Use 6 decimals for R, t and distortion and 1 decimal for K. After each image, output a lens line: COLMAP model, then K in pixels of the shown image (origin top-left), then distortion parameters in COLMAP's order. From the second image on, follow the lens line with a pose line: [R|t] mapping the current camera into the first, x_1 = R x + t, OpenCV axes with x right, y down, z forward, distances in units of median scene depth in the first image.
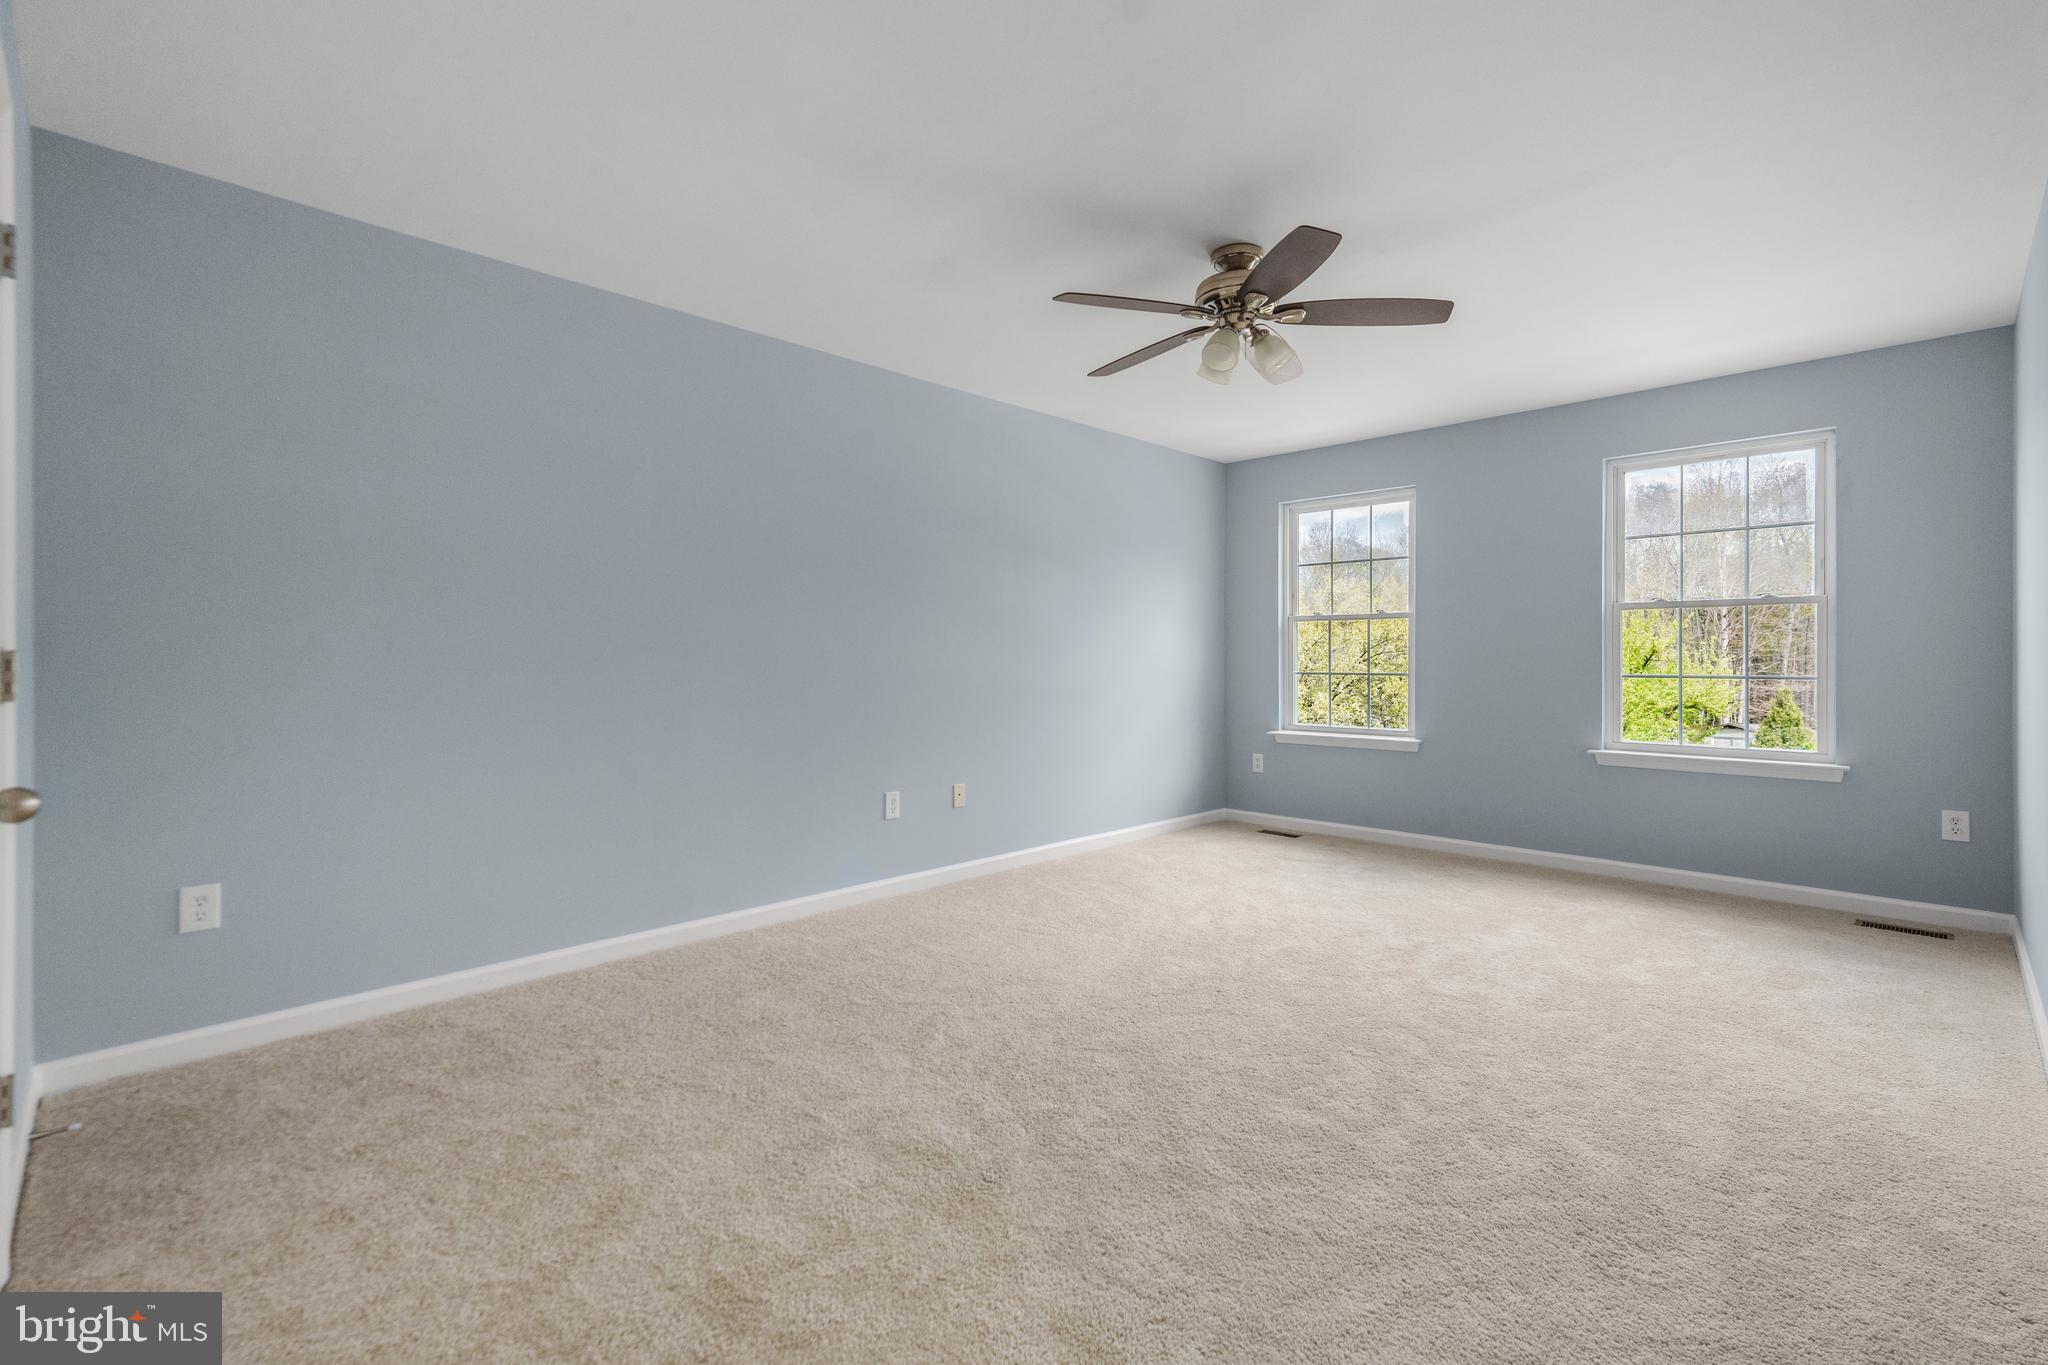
lens RADIAL K [[909.4, 0, 1030.7], [0, 909.4, 668.5], [0, 0, 1]] dist [-0.012624, 0.000587]
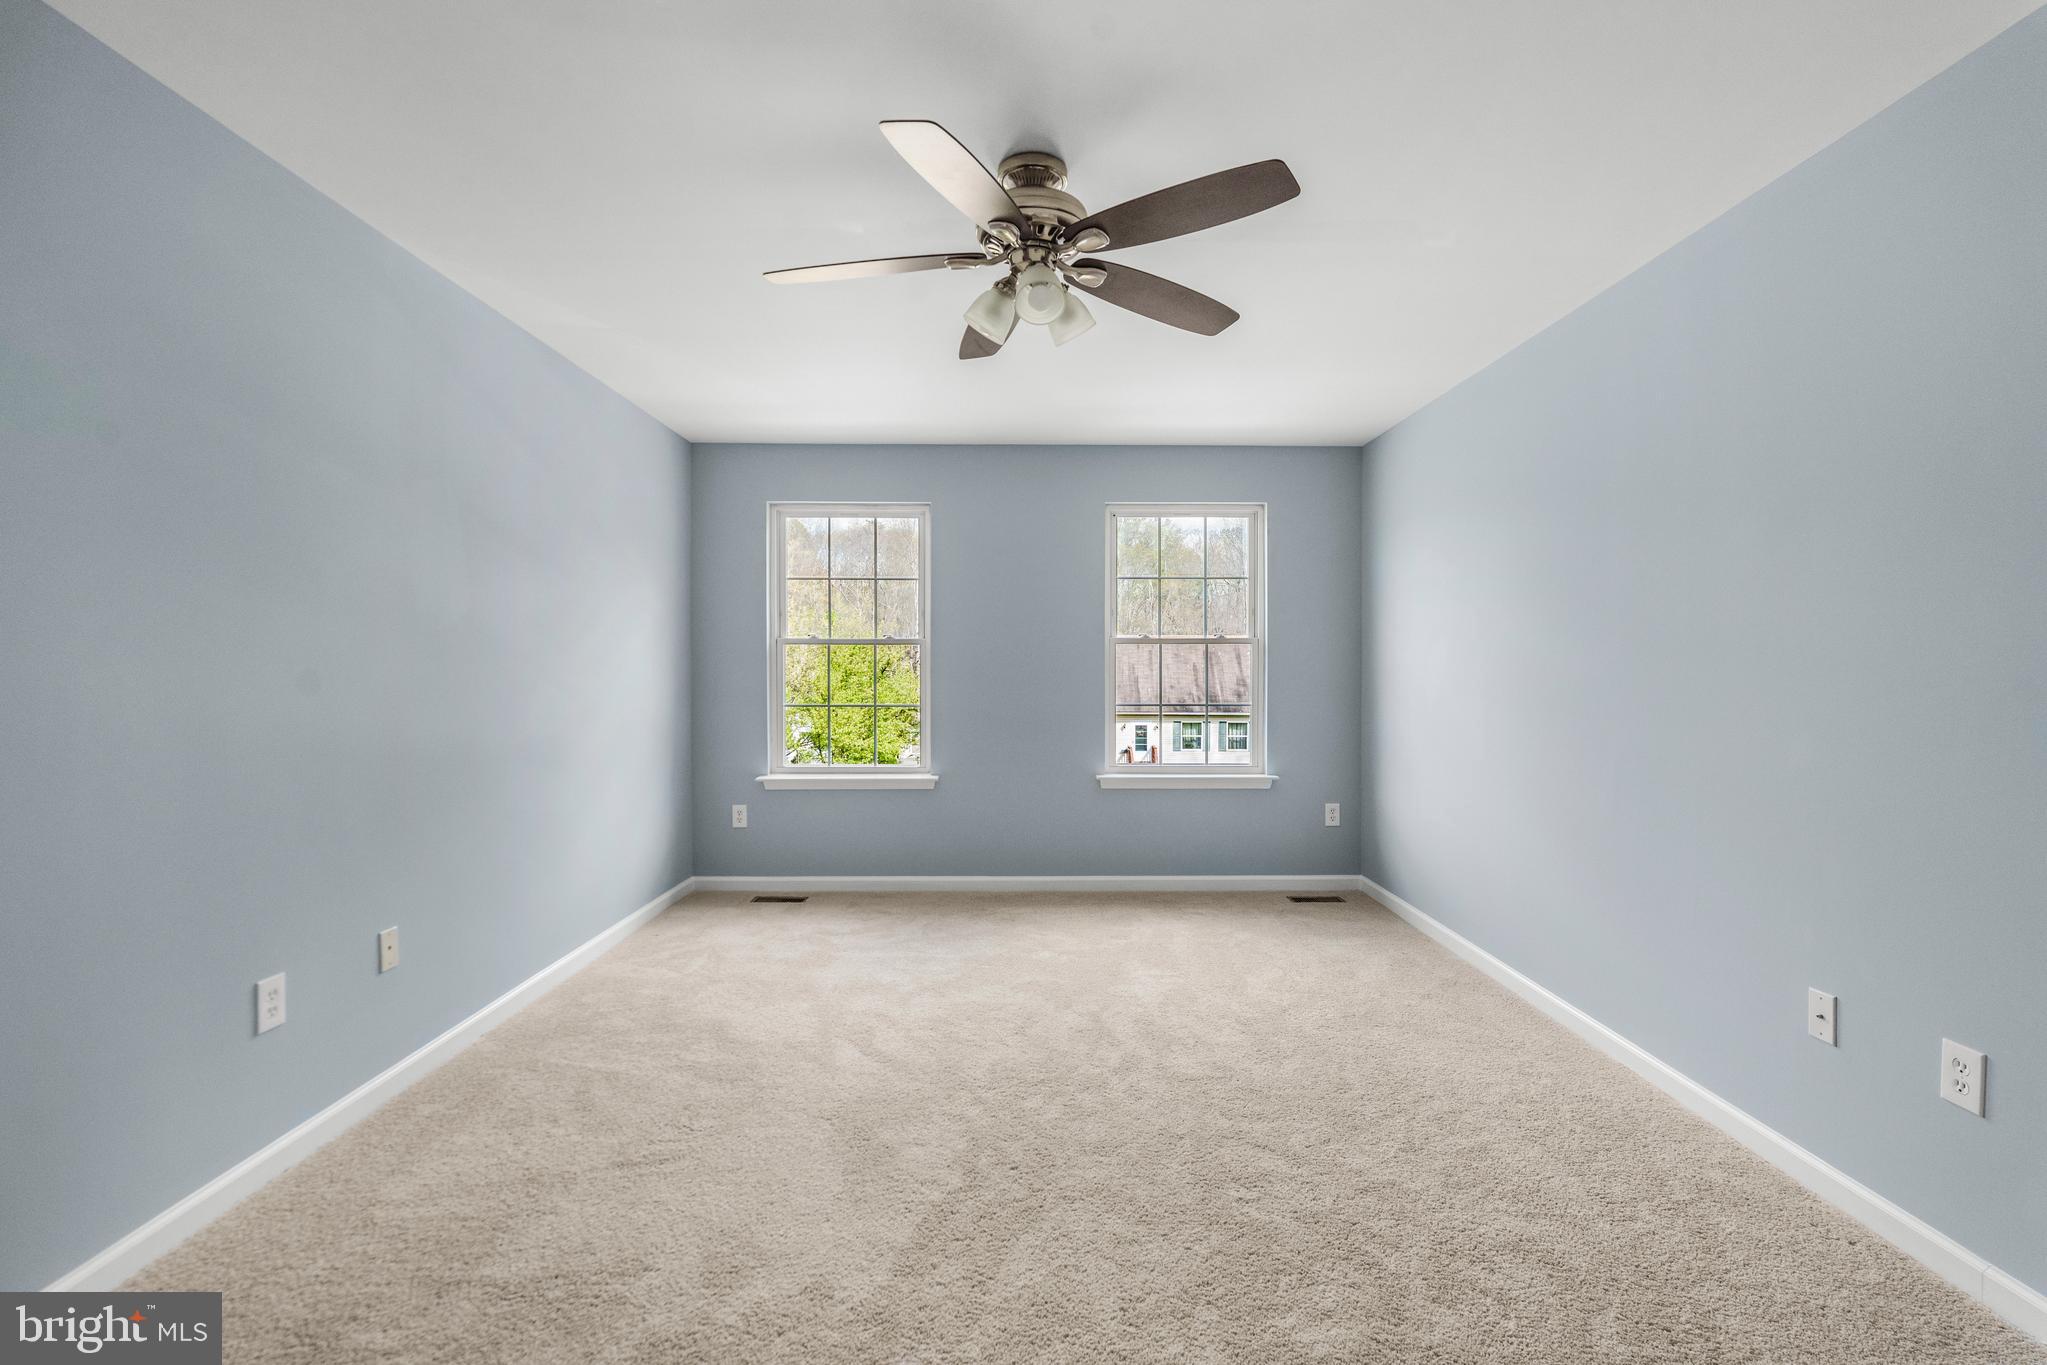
lens RADIAL K [[908.9, 0, 1030.3], [0, 908.9, 690.7], [0, 0, 1]] dist [-0.012624, 0.000587]
pose [[0.695643, -0.017837, 0.718166, -0.223465], [0.005828, 0.999799, 0.019187, -0.034034], [-0.718364, -0.009162, 0.695607, 0.351991]]
